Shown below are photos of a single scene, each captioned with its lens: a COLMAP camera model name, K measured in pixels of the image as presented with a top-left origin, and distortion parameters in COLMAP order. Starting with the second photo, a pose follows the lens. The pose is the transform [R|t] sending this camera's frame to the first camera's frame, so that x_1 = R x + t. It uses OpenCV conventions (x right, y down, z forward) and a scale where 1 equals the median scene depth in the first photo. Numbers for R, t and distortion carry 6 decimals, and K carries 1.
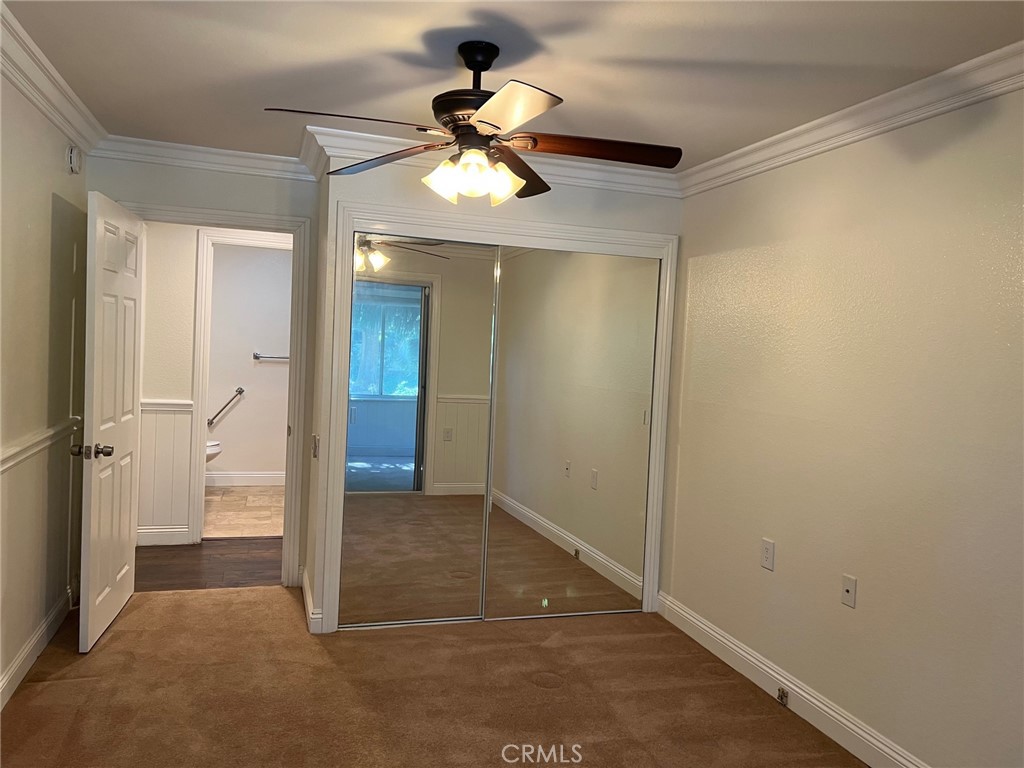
lens RADIAL K [[774.4, 0, 510.1], [0, 774.4, 383.4], [0, 0, 1]] dist [0.015304, -0.004485]
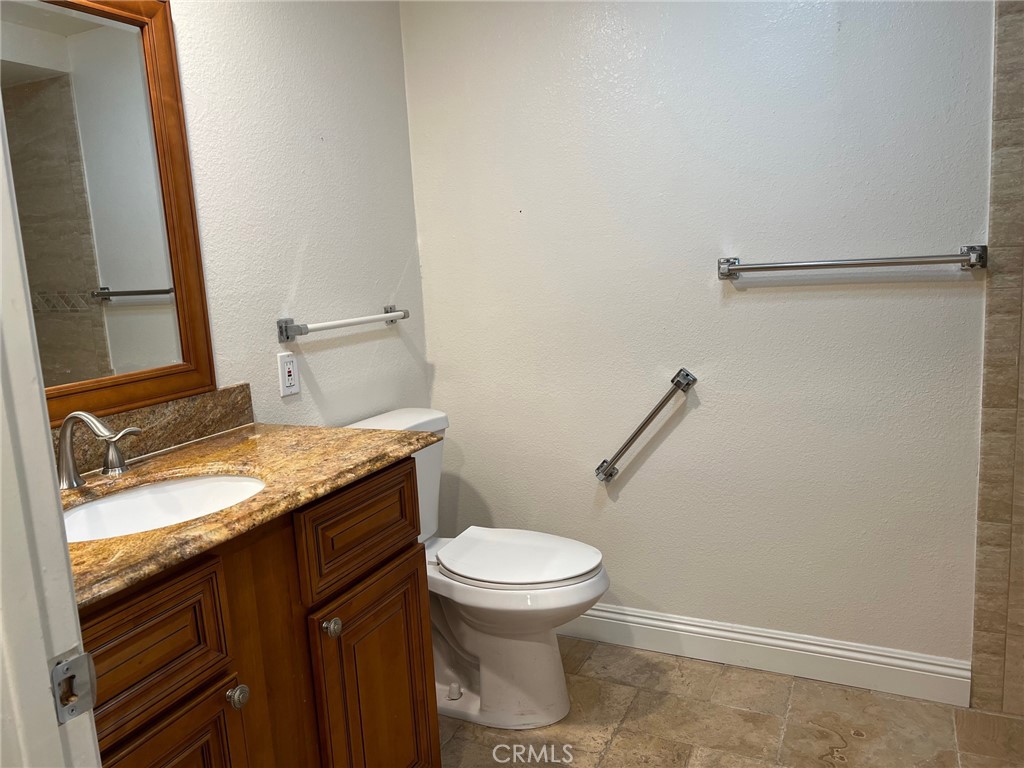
lens RADIAL K [[774.4, 0, 511.4], [0, 774.4, 382.1], [0, 0, 1]] dist [0.015304, -0.004485]
pose [[0.732372, 0.015847, -0.680721, -0.179817], [0.064389, 0.993637, 0.092405, -0.024562], [0.677854, -0.111506, 0.726691, 0.714097]]
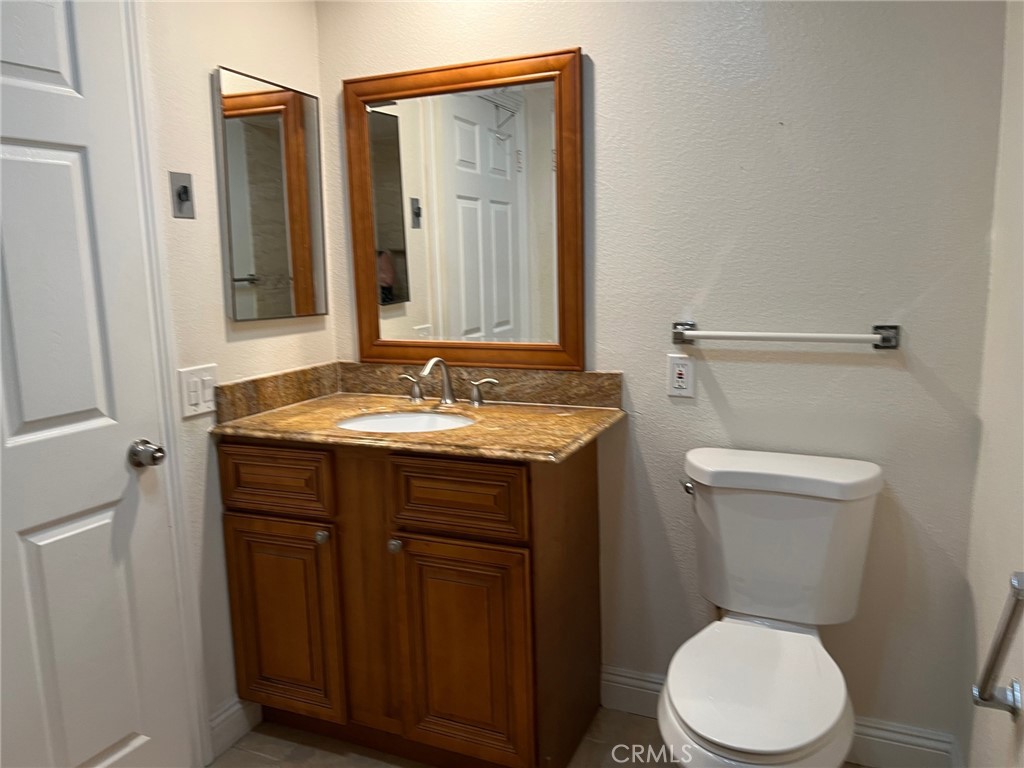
lens RADIAL K [[774.4, 0, 514.1], [0, 774.4, 383.5], [0, 0, 1]] dist [0.015304, -0.004485]
pose [[-0.677178, 0.091593, -0.730096, -0.181059], [-0.036566, 0.986808, 0.157713, -0.051770], [0.734910, 0.133496, -0.664895, 1.076769]]
